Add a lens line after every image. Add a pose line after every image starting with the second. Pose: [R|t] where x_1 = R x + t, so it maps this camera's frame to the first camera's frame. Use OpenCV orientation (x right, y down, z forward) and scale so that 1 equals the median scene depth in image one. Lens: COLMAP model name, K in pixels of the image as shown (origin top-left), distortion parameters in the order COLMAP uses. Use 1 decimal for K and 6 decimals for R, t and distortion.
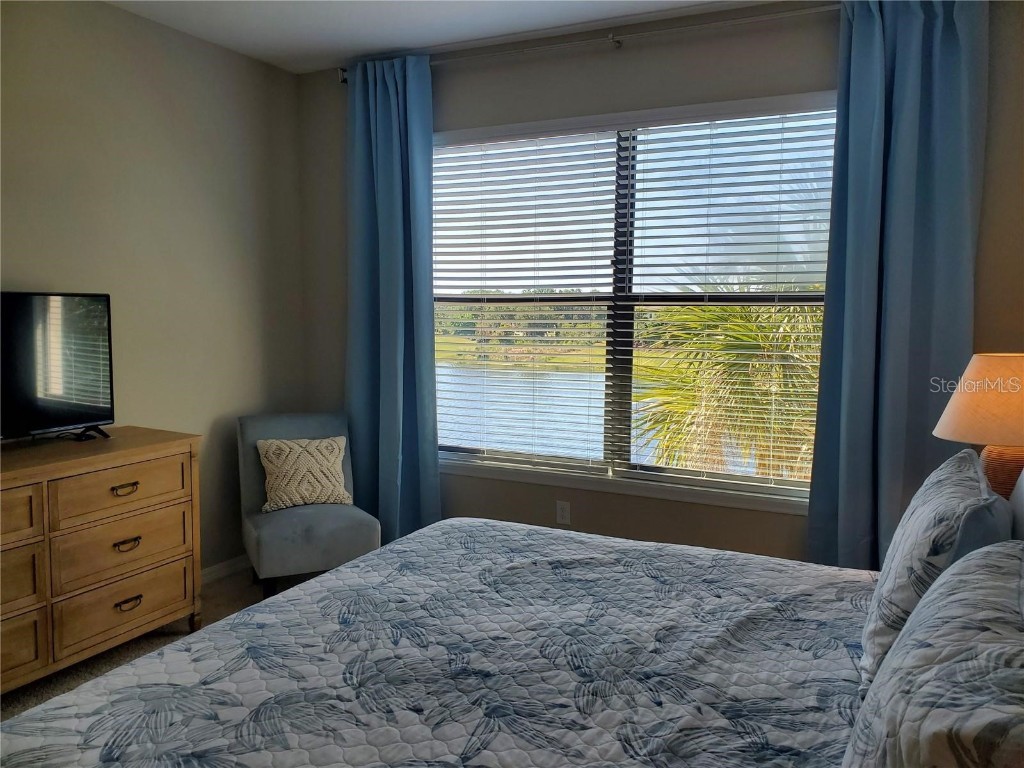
lens RADIAL K [[804.8, 0, 512.0], [0, 804.8, 384.0], [0, 0, 1]] dist [-0.006345, -0.001631]
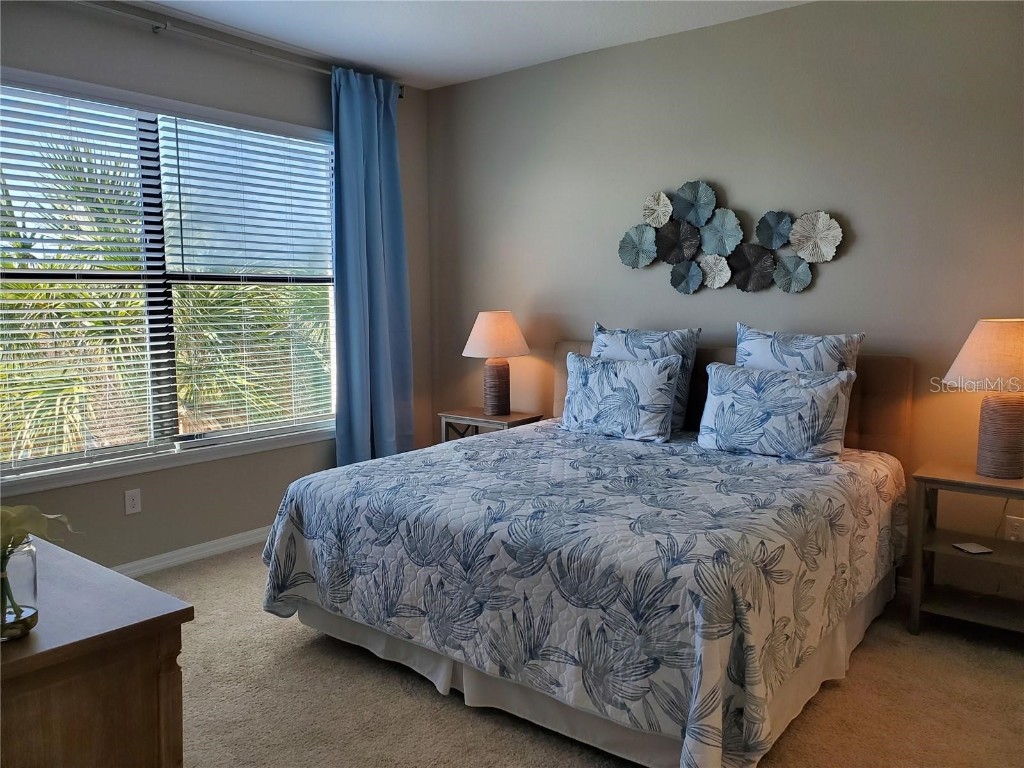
lens RADIAL K [[804.8, 0, 512.0], [0, 804.8, 384.0], [0, 0, 1]] dist [-0.006345, -0.001631]
pose [[0.207290, -0.112128, 0.971832, -0.961920], [0.086121, 0.991644, 0.096044, -0.035774], [-0.974481, 0.063786, 0.215215, 0.419702]]
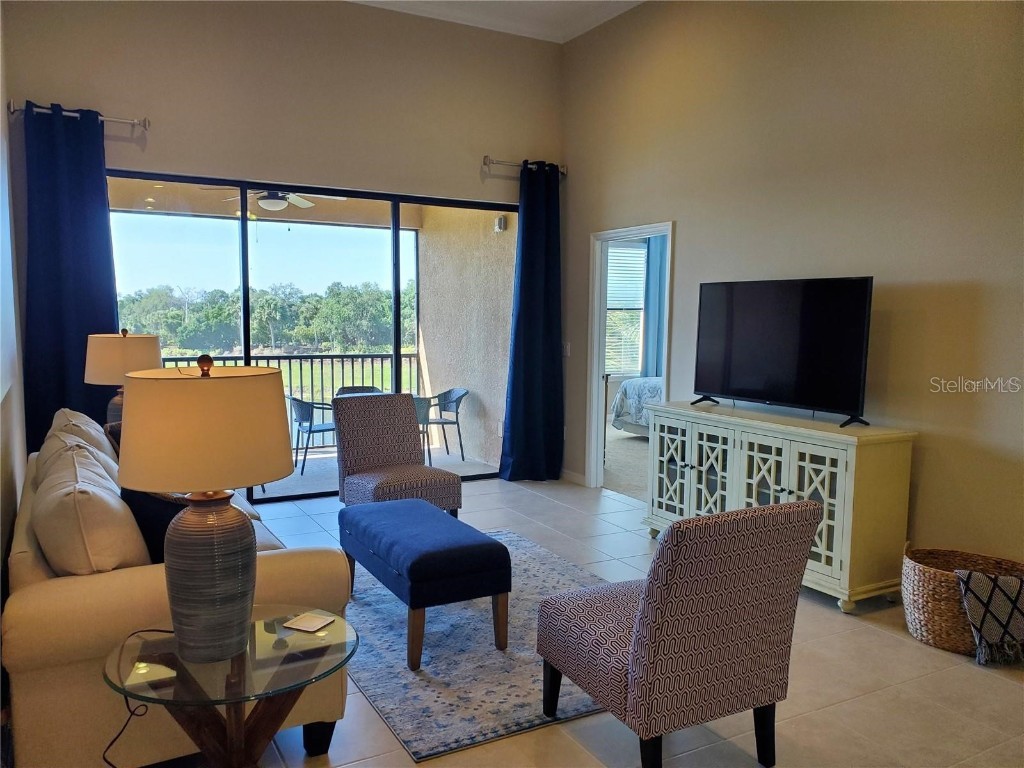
lens RADIAL K [[804.8, 0, 512.0], [0, 804.8, 384.0], [0, 0, 1]] dist [-0.006345, -0.001631]
pose [[0.564177, -0.065808, 0.823027, -2.229759], [0.063903, 0.997309, 0.035938, 0.024022], [-0.823177, 0.032318, 0.566864, -0.188628]]
